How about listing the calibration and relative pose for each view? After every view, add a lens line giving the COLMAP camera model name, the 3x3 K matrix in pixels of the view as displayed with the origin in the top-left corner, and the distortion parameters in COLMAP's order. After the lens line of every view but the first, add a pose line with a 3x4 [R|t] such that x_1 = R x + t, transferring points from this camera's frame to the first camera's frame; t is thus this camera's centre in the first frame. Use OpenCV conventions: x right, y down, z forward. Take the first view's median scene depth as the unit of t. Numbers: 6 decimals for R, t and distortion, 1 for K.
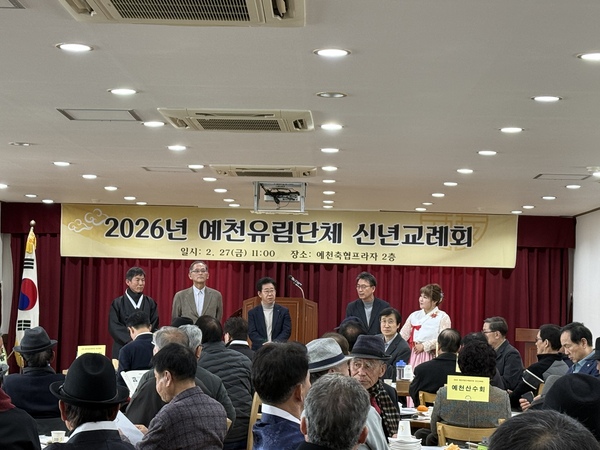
lens RADIAL K [[1420.0, 0, 300.4], [0, 1420.0, 226.0], [0, 0, 1]] dist [0.041191, 0.000000]
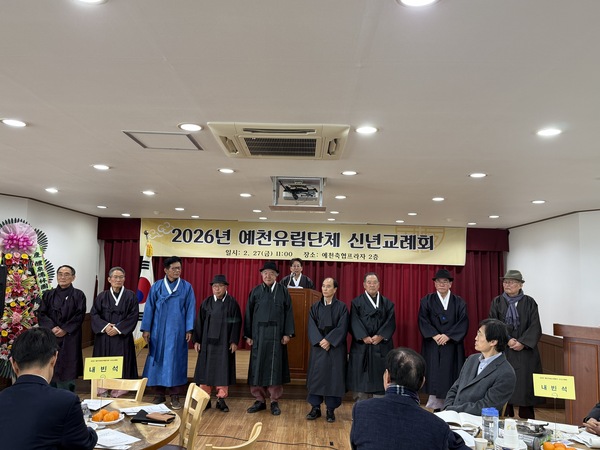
lens RADIAL K [[521.8, 0, 300.6], [0, 521.8, 221.6], [0, 0, 1]] dist [0.115430, -0.003697]
pose [[0.999991, 0.004017, -0.000956, -0.009475], [-0.004065, 0.998428, -0.055907, 0.016180], [0.000730, 0.055910, 0.998436, 0.481088]]
